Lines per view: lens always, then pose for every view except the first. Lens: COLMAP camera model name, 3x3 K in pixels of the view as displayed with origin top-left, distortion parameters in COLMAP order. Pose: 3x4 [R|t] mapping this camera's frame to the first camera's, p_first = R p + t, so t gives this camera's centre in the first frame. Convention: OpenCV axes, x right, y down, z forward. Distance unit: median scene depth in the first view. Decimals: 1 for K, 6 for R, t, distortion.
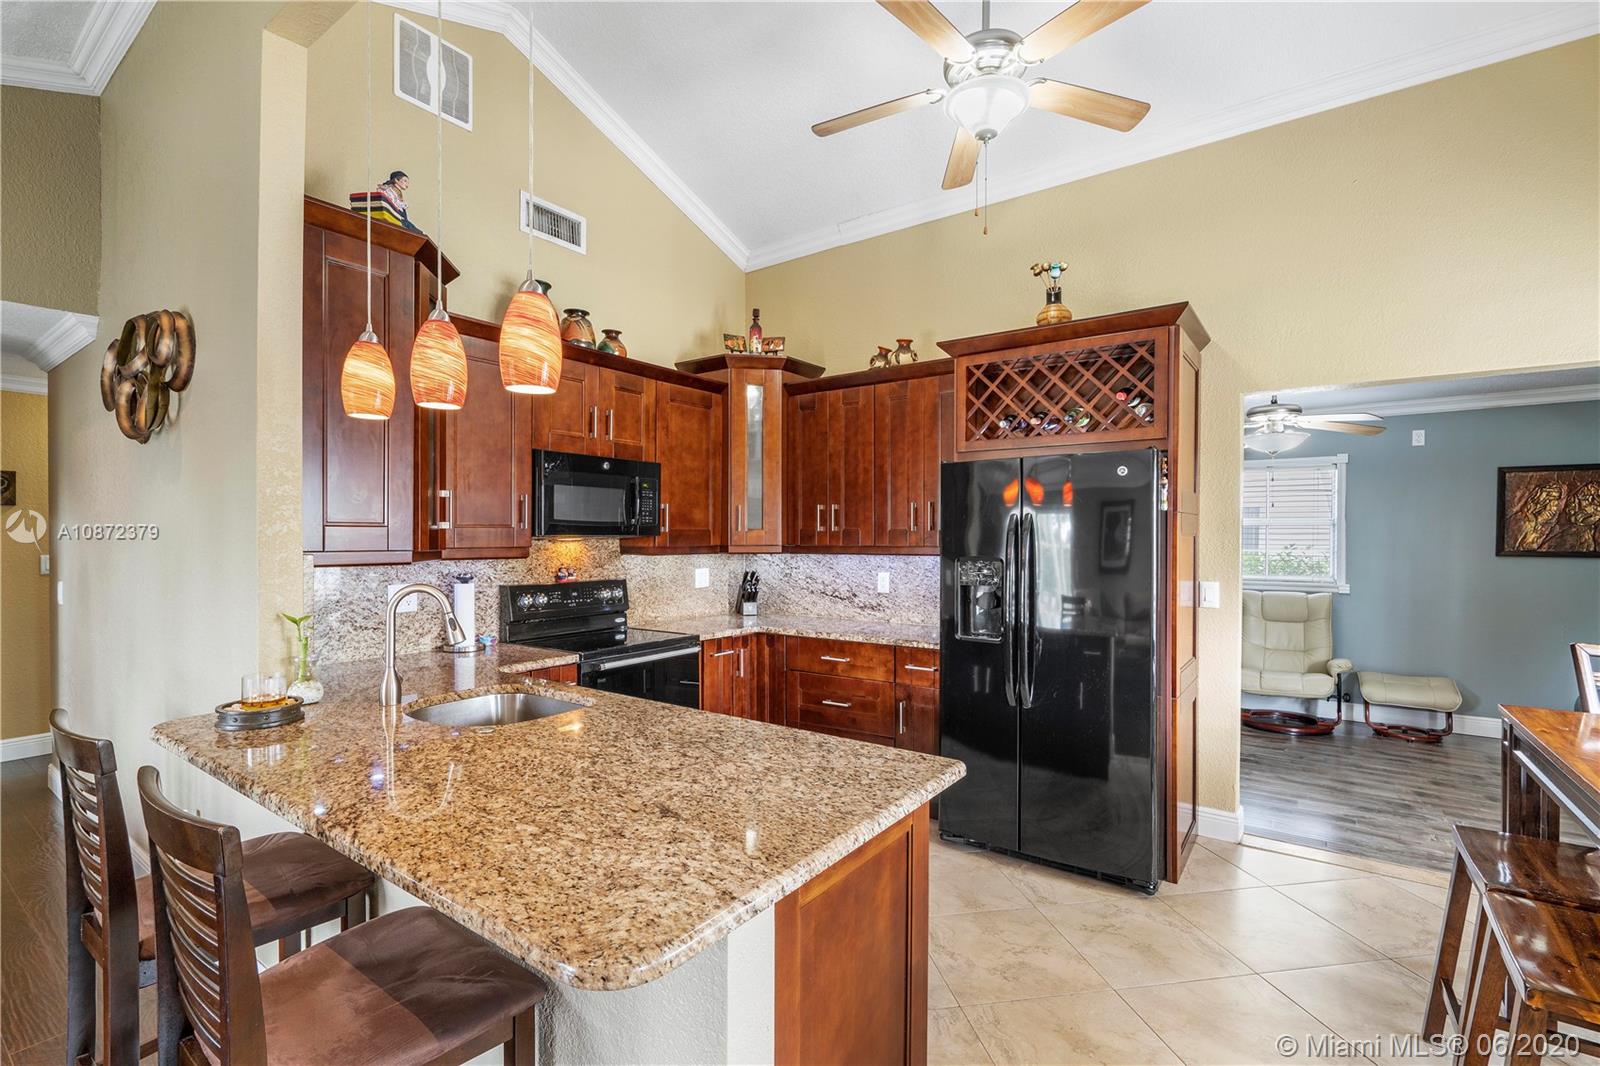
lens RADIAL K [[723.5, 0, 800.3], [0, 723.5, 547.1], [0, 0, 1]] dist [-0.010894, 0.006084]
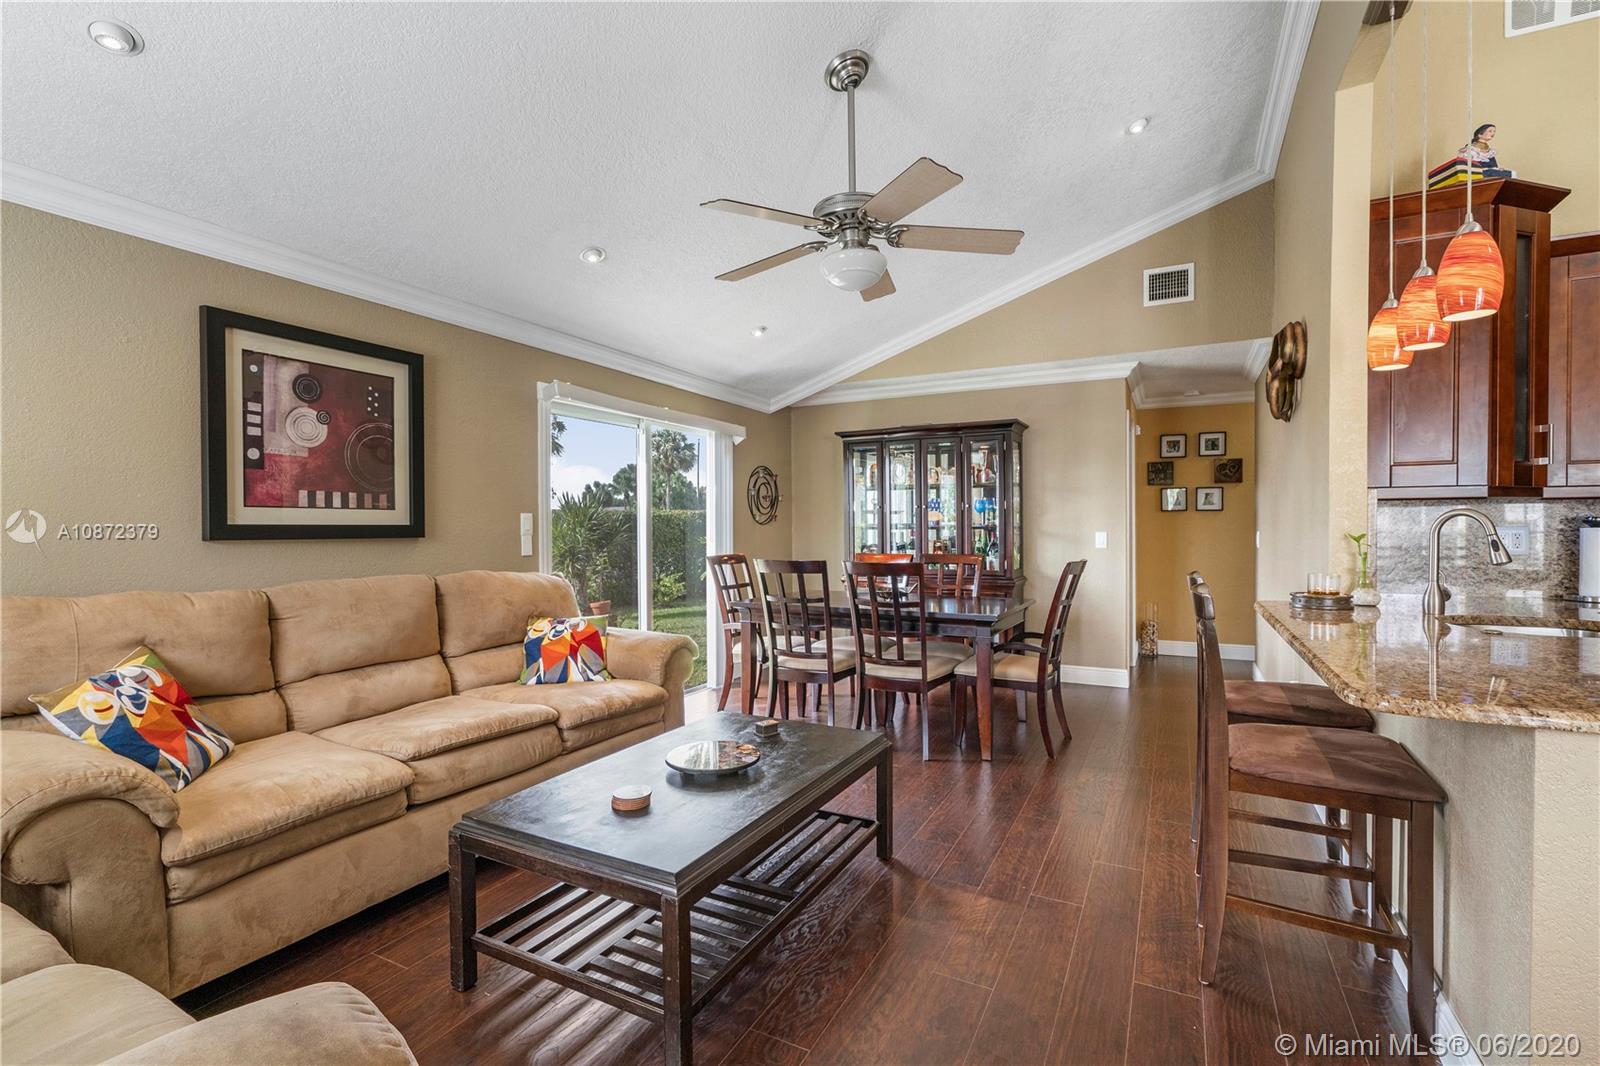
lens RADIAL K [[723.5, 0, 800.3], [0, 723.5, 547.1], [0, 0, 1]] dist [-0.010894, 0.006084]
pose [[0.145685, 0.025698, -0.988997, 0.248673], [-0.012665, 0.999629, 0.024109, 0.056866], [0.989250, 0.009013, 0.145956, -0.100184]]
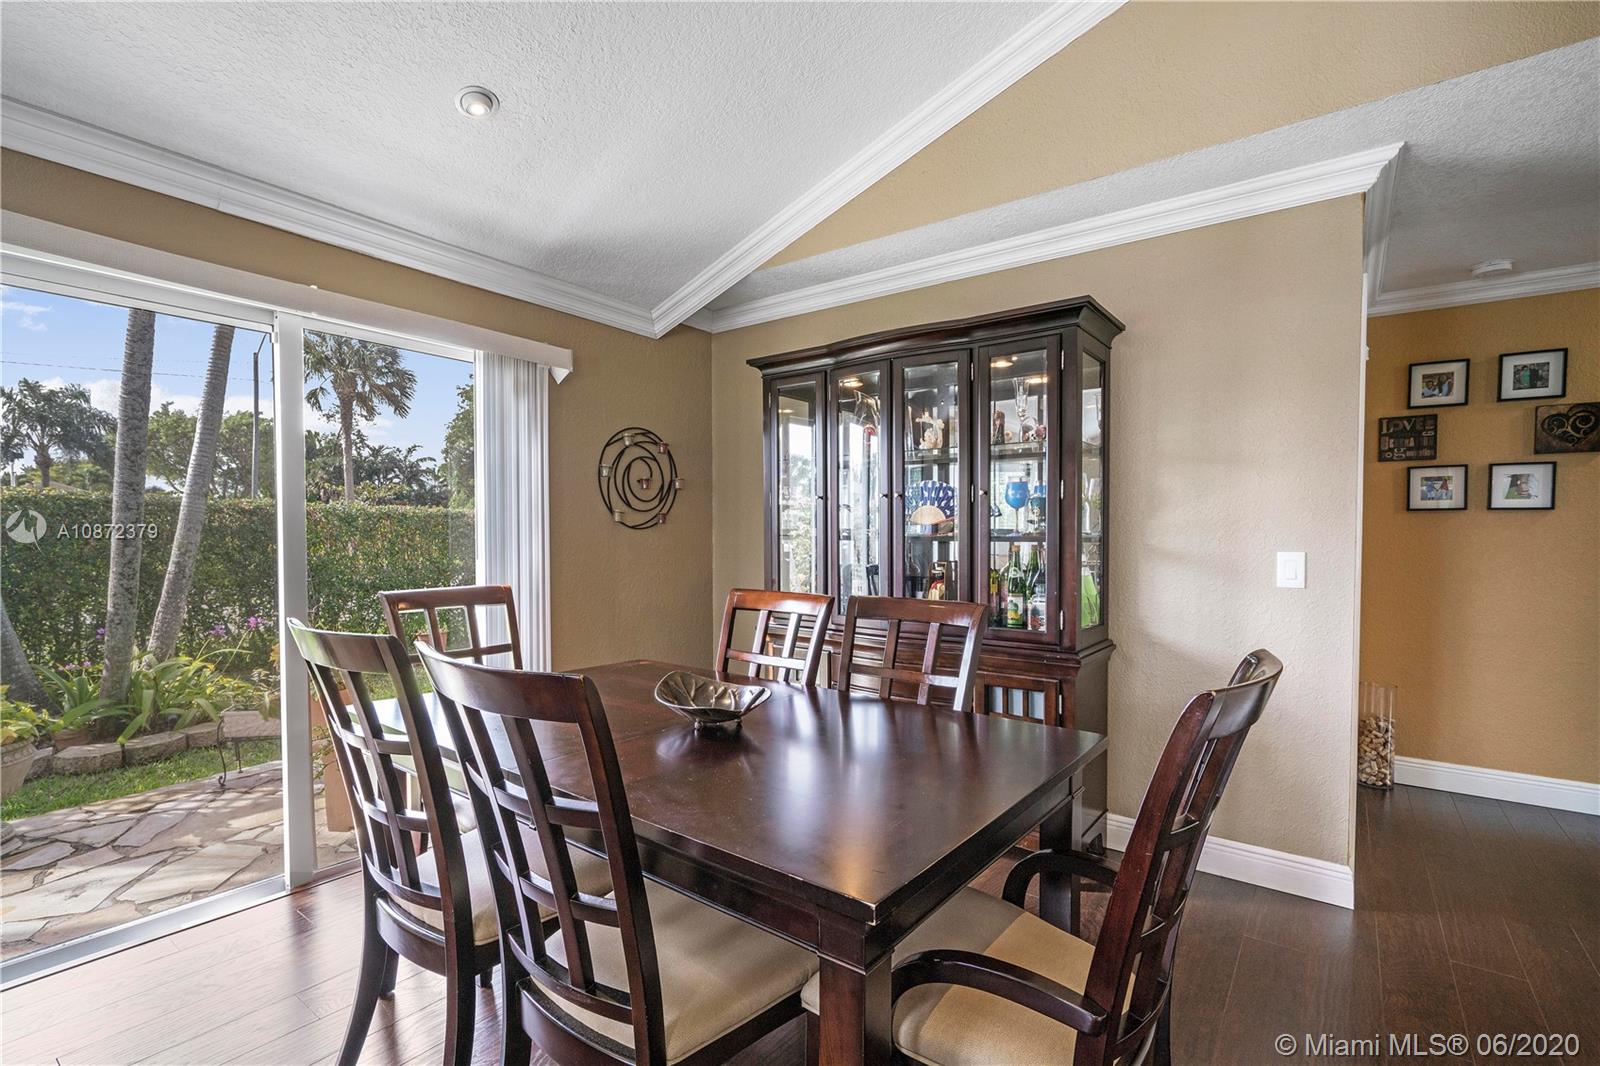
lens RADIAL K [[732.7, 0, 794.7], [0, 732.7, 557.5], [0, 0, 1]] dist [0.000551, -0.000332]
pose [[-0.022849, 0.028760, -0.999325, -0.441823], [-0.024115, 0.999279, 0.029310, 0.050397], [0.999448, 0.024769, -0.022139, 0.285485]]
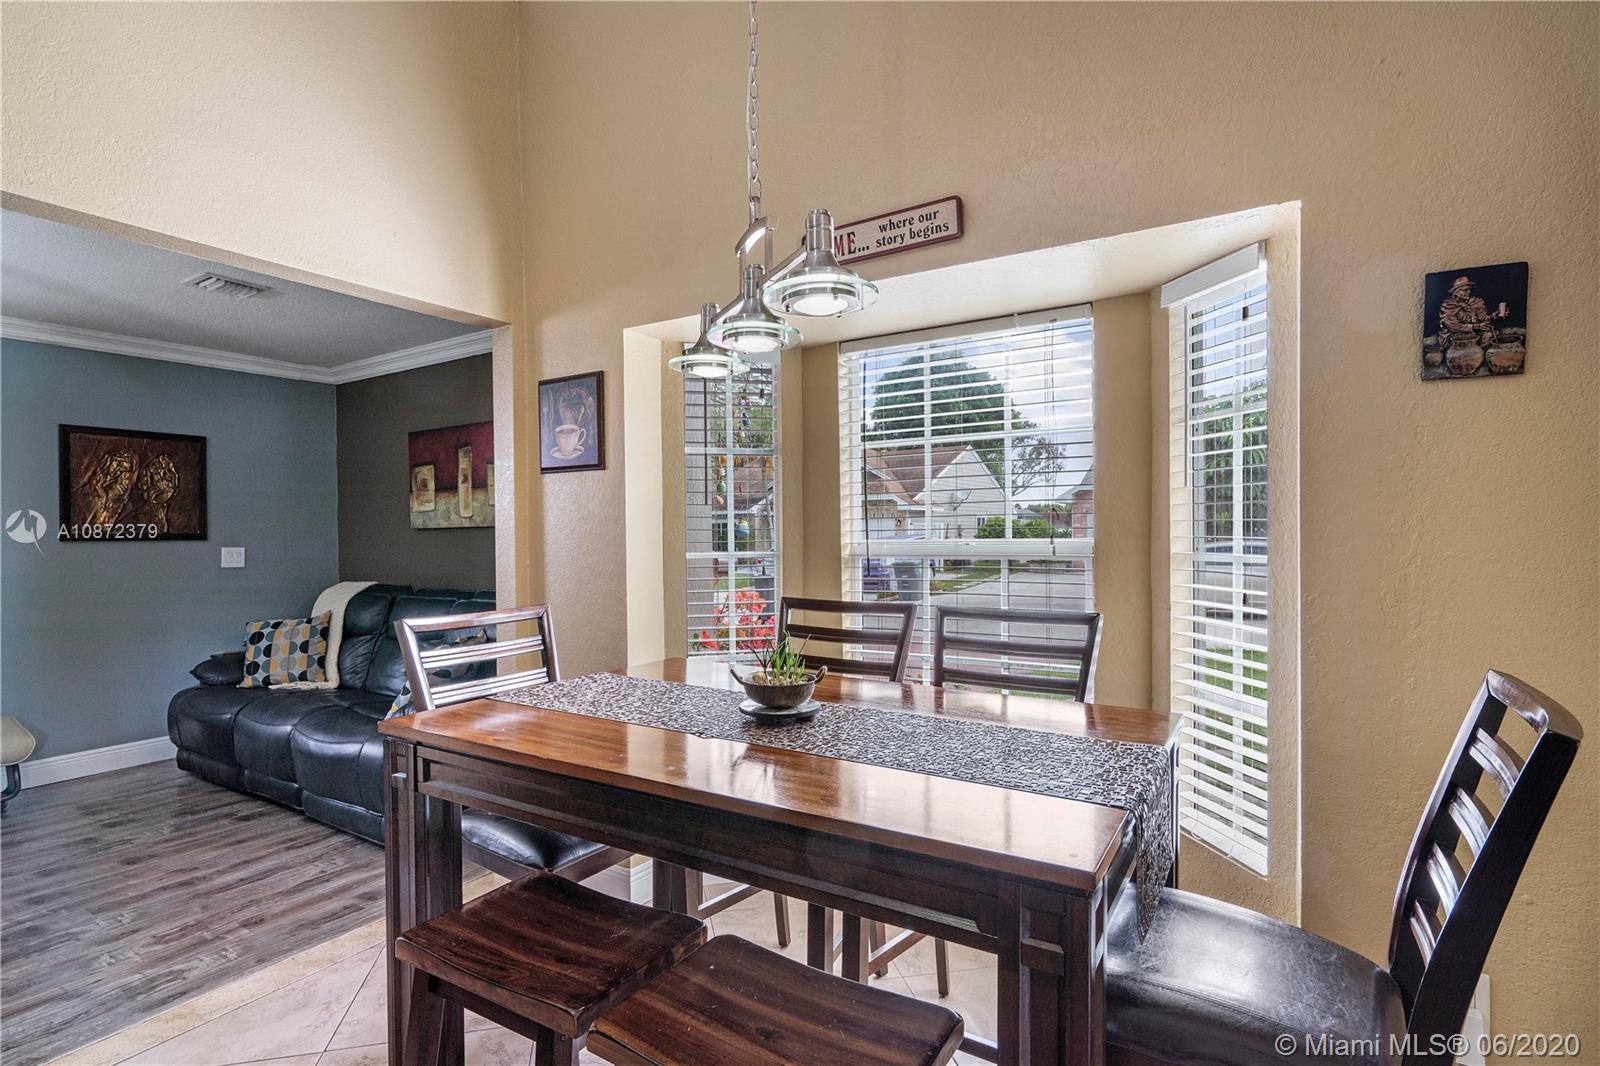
lens RADIAL K [[792.3, 0, 794.2], [0, 792.3, 539.4], [0, 0, 1]] dist [-0.002518, 0.000057]
pose [[-0.052732, -0.010751, 0.998551, 0.124071], [0.027117, 0.999558, 0.012194, 0.029155], [-0.998240, 0.027721, -0.052417, 0.366247]]
